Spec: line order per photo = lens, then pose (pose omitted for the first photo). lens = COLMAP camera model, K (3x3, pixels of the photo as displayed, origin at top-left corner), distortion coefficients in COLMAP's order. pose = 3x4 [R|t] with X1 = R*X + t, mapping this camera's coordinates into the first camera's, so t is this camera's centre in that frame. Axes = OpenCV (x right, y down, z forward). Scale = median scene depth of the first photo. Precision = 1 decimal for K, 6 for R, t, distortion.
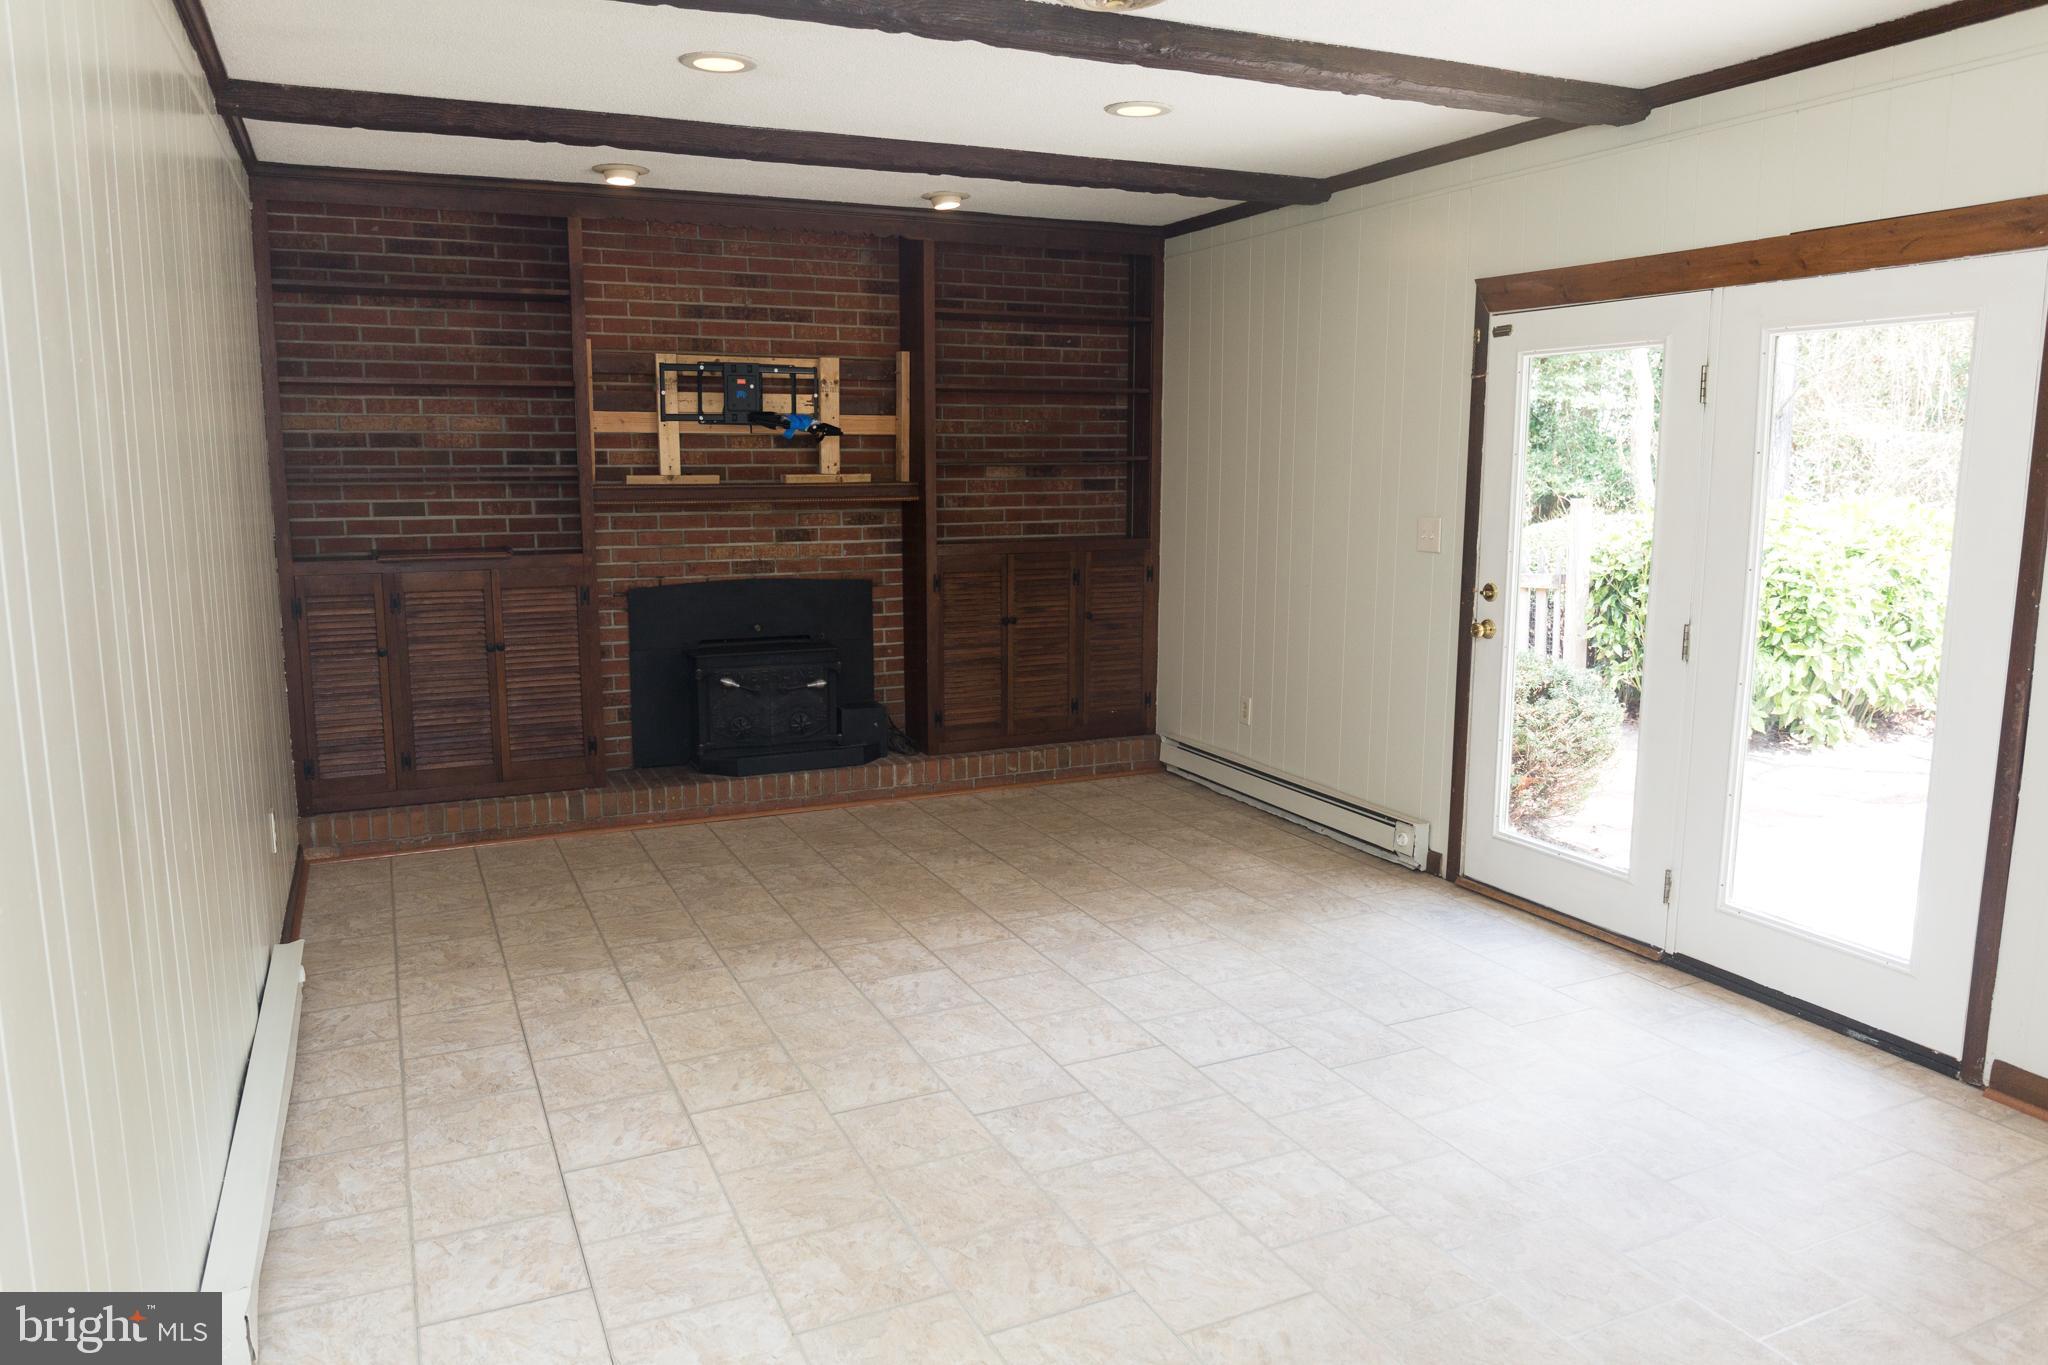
lens RADIAL K [[1373.5, 0, 1024.3], [0, 1373.5, 681.1], [0, 0, 1]] dist [-0.017434, -0.011977]
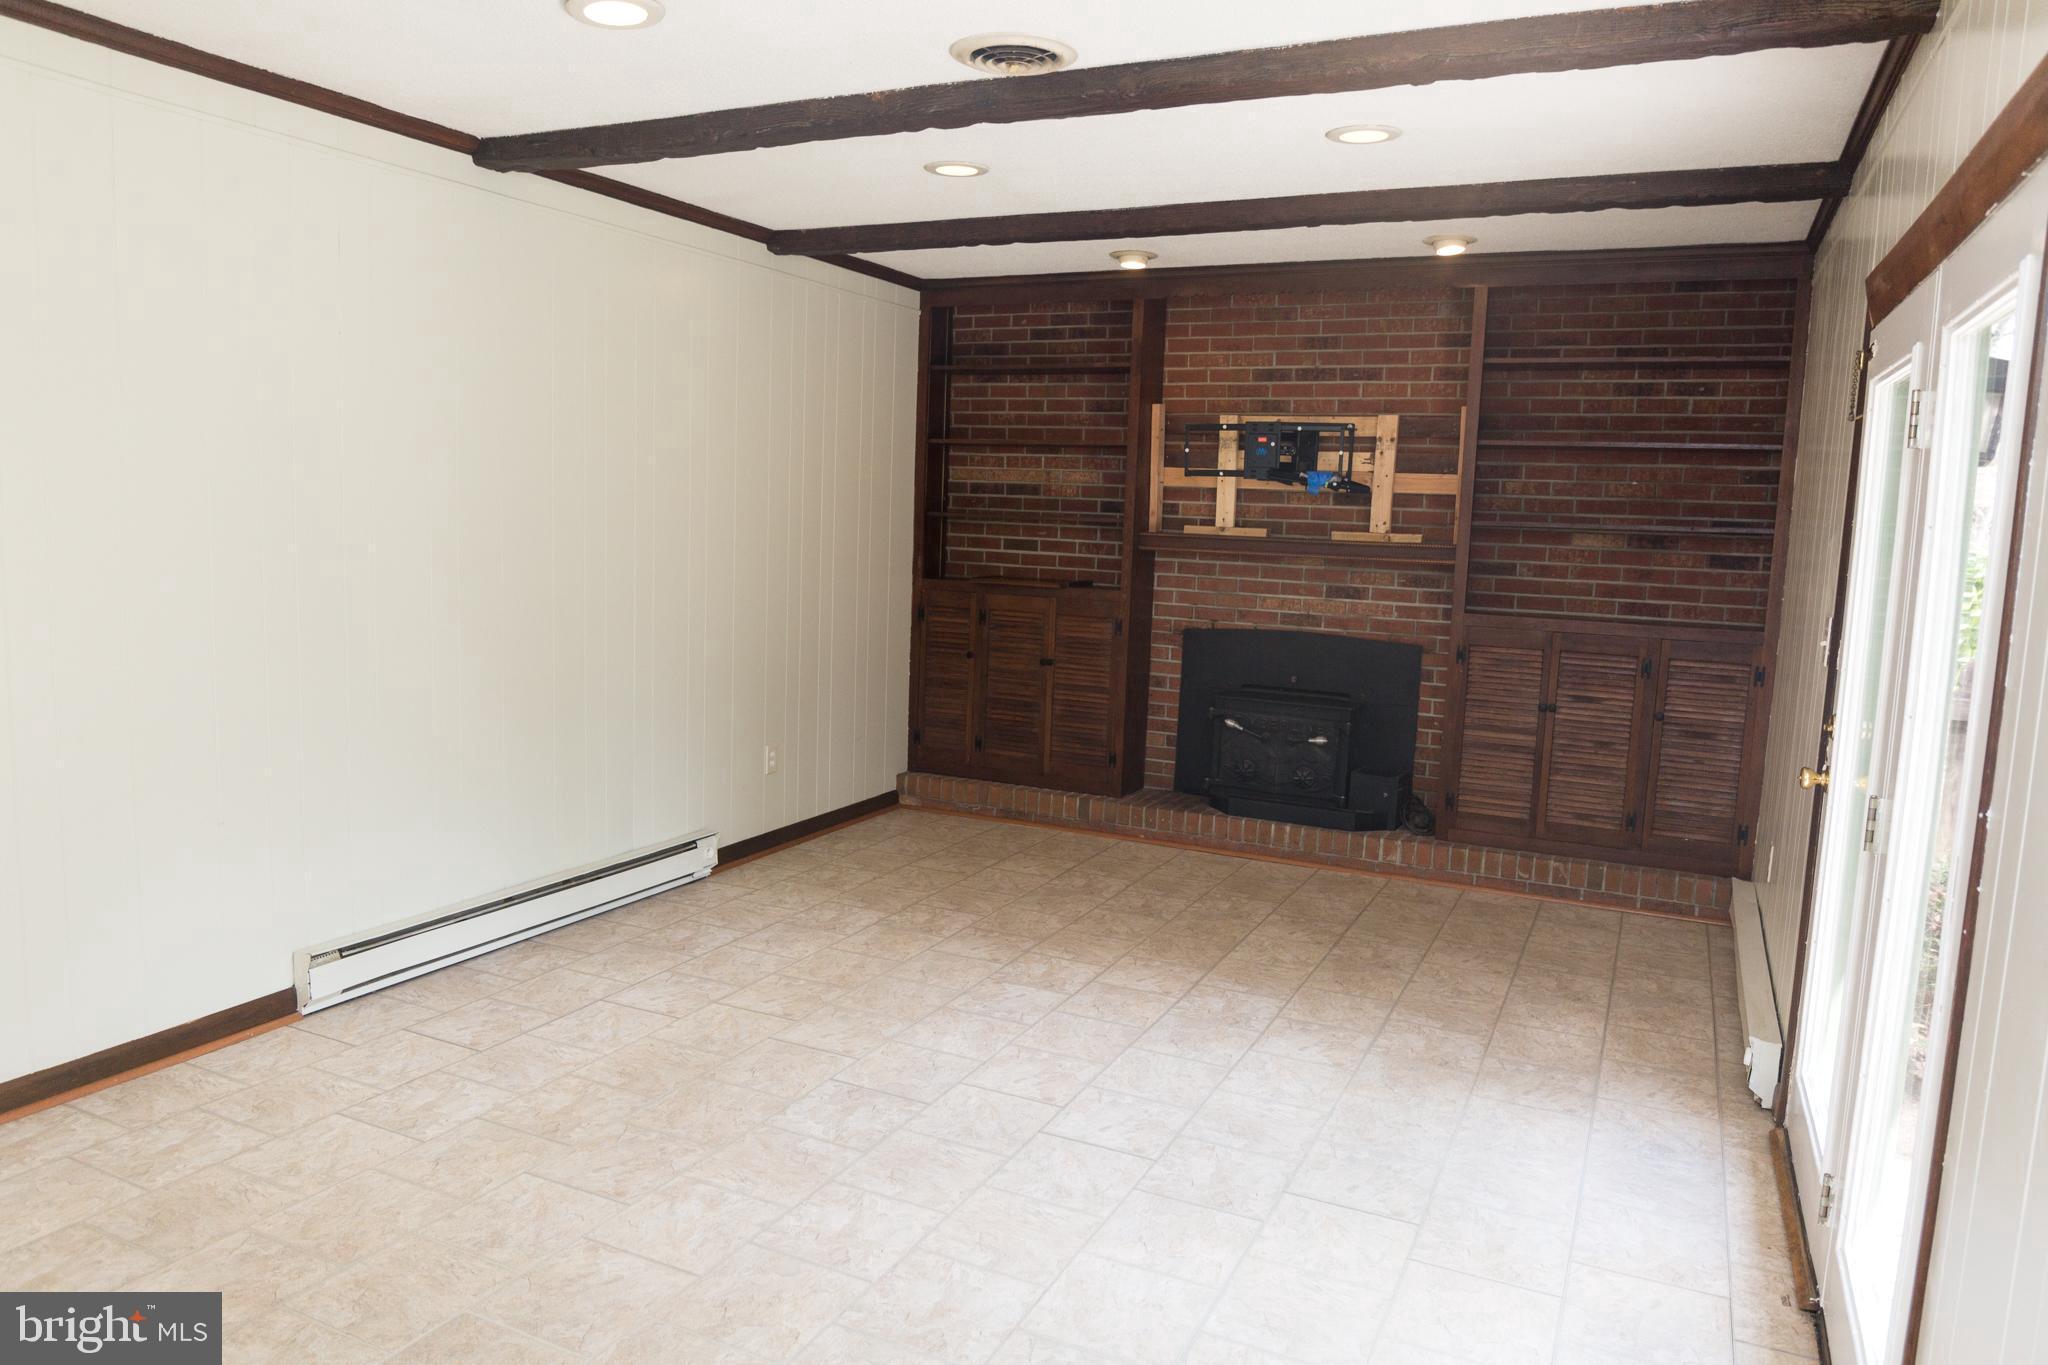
lens RADIAL K [[1373.5, 0, 1021.9], [0, 1373.5, 678.3], [0, 0, 1]] dist [-0.017434, -0.011977]
pose [[0.633037, 0.118276, -0.765032, 0.516170], [-0.159033, 0.987050, 0.021006, -0.032144], [0.757610, 0.108368, 0.643649, 0.212118]]
